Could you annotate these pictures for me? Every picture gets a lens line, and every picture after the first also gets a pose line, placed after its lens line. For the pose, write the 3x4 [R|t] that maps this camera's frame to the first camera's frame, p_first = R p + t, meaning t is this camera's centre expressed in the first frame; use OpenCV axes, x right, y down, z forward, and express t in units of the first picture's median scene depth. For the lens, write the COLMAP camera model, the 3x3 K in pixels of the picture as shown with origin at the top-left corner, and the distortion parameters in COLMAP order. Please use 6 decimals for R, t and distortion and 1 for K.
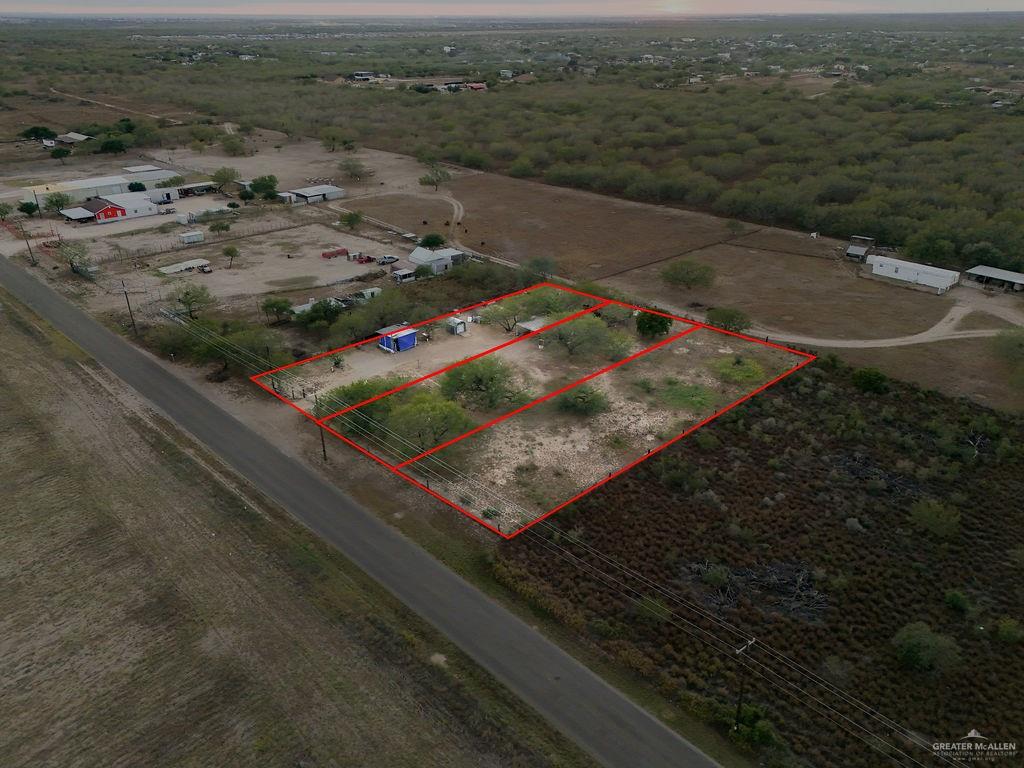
lens RADIAL K [[752.5, 0, 512.0], [0, 752.5, 384.0], [0, 0, 1]] dist [0.076993, -0.072256]
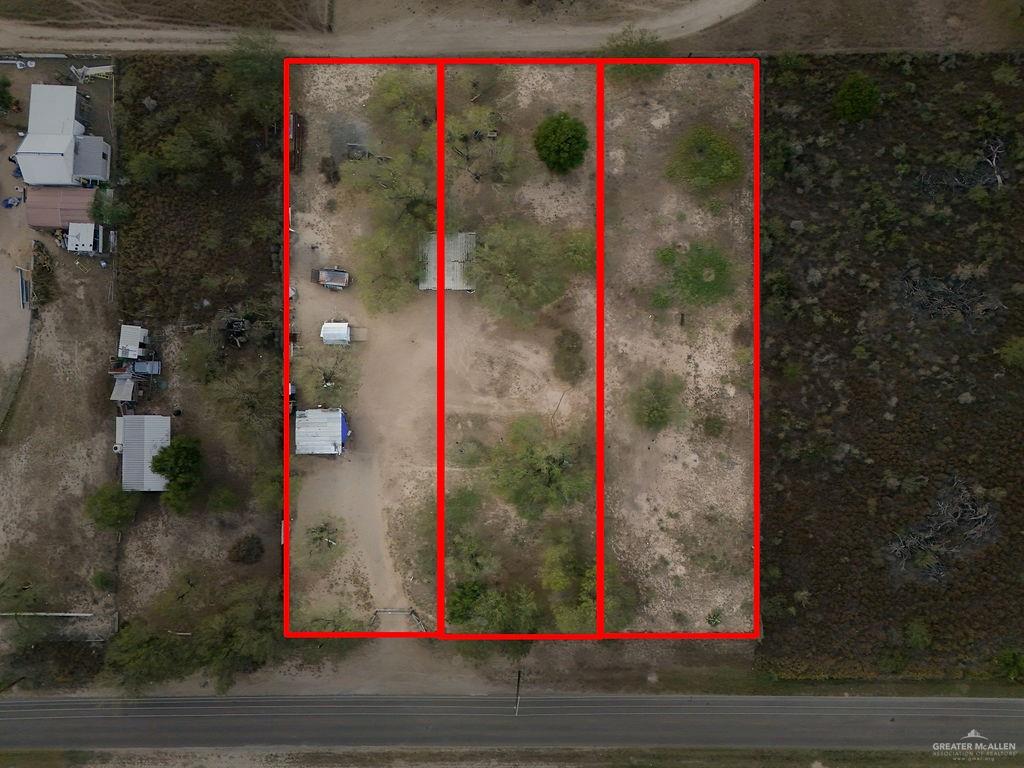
lens RADIAL K [[752.5, 0, 512.0], [0, 752.5, 384.0], [0, 0, 1]] dist [0.076993, -0.072256]
pose [[0.704051, -0.710146, 0.002032, 0.001389], [0.316184, 0.316029, 0.894513, -0.629552], [-0.635877, -0.629140, 0.447038, 0.583778]]
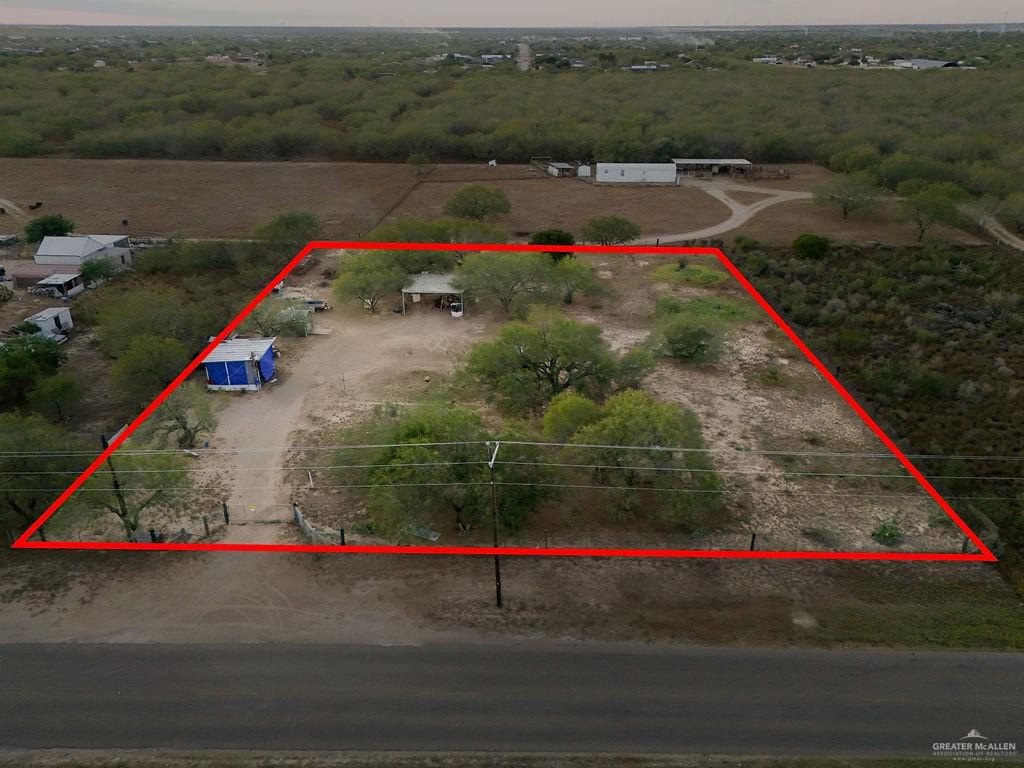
lens RADIAL K [[752.5, 0, 512.0], [0, 752.5, 384.0], [0, 0, 1]] dist [0.076993, -0.072256]
pose [[0.713117, -0.294953, 0.635977, -0.343358], [0.303262, 0.947700, 0.099478, -0.041719], [-0.632057, 0.121929, 0.765269, 0.473937]]
